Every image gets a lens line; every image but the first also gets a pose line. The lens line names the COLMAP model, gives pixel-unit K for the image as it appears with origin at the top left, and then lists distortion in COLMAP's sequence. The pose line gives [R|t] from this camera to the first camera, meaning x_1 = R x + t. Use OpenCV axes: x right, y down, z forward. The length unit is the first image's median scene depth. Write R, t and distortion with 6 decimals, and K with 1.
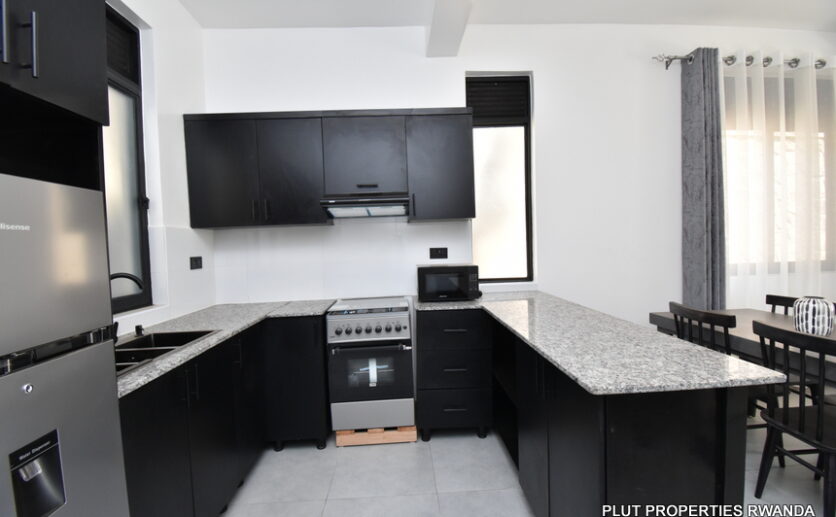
lens RADIAL K [[365.7, 0, 415.5], [0, 365.7, 258.8], [0, 0, 1]] dist [0.014634, -0.022464]
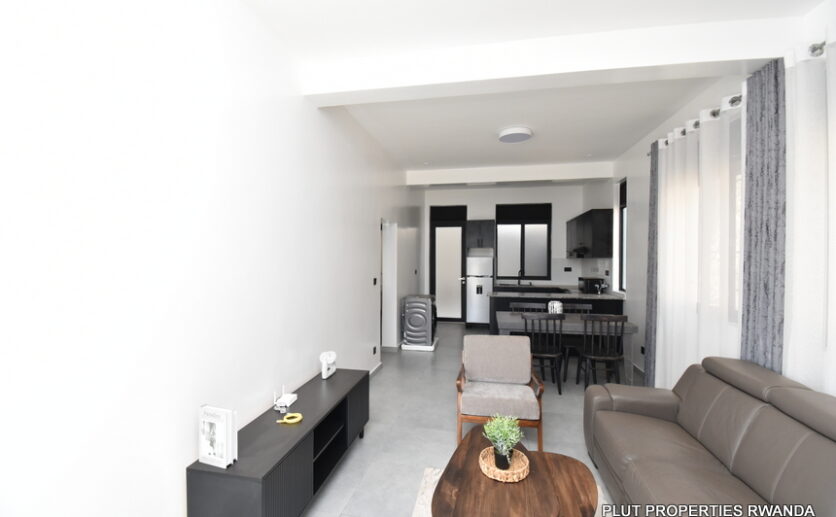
lens RADIAL K [[365.7, 0, 415.5], [0, 365.7, 258.8], [0, 0, 1]] dist [0.014634, -0.022464]
pose [[-0.238523, 0.039928, -0.970316, 2.340384], [-0.033002, 0.998244, 0.049190, -0.163850], [0.970576, 0.043755, -0.236787, 0.431077]]
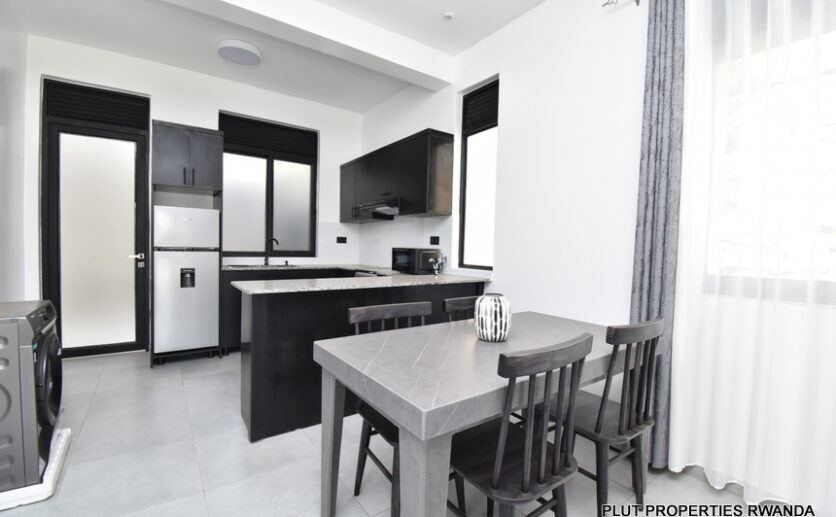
lens RADIAL K [[365.7, 0, 415.5], [0, 365.7, 258.8], [0, 0, 1]] dist [0.014634, -0.022464]
pose [[0.538300, 0.075422, -0.839372, 1.122618], [-0.073419, 0.996397, 0.042447, -0.000988], [0.839549, 0.038777, 0.541898, 0.239356]]
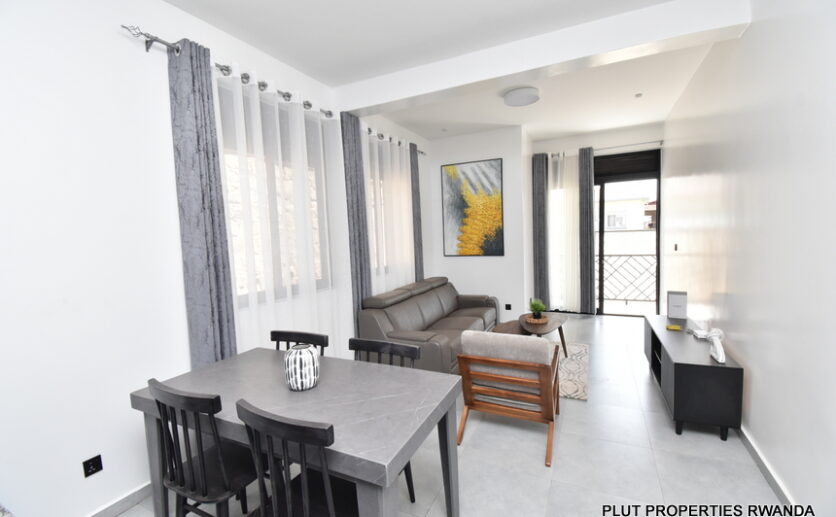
lens RADIAL K [[365.7, 0, 415.5], [0, 365.7, 258.8], [0, 0, 1]] dist [0.014634, -0.022464]
pose [[0.474469, -0.052338, 0.878715, 0.287829], [0.058827, 0.997885, 0.027672, -0.086911], [-0.878304, 0.038562, 0.476544, 0.187308]]
